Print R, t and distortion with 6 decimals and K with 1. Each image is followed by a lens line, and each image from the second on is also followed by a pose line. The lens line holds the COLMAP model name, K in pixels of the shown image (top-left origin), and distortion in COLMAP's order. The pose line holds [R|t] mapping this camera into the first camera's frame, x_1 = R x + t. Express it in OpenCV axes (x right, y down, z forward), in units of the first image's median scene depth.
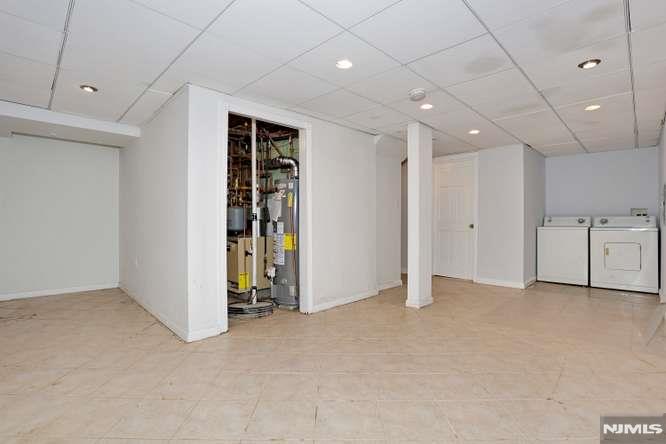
lens RADIAL K [[323.9, 0, 335.9], [0, 323.9, 220.6], [0, 0, 1]] dist [-0.005453, 0.001225]
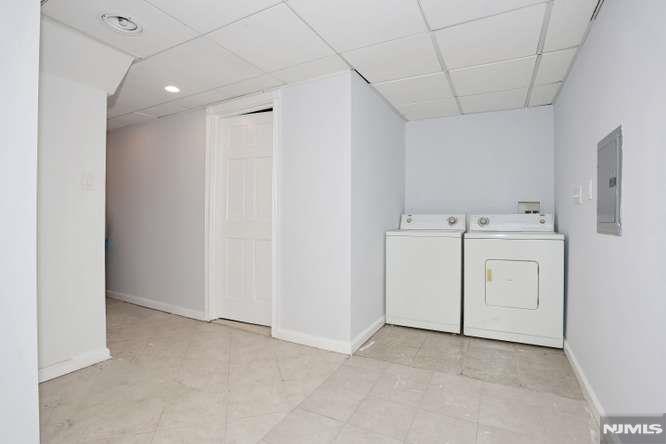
lens RADIAL K [[323.9, 0, 329.8], [0, 323.9, 220.0], [0, 0, 1]] dist [-0.005453, 0.001225]
pose [[0.966511, -0.000040, 0.256624, 0.386881], [-0.002541, 0.999949, 0.009727, -0.006387], [-0.256611, -0.010053, 0.966462, 0.477870]]
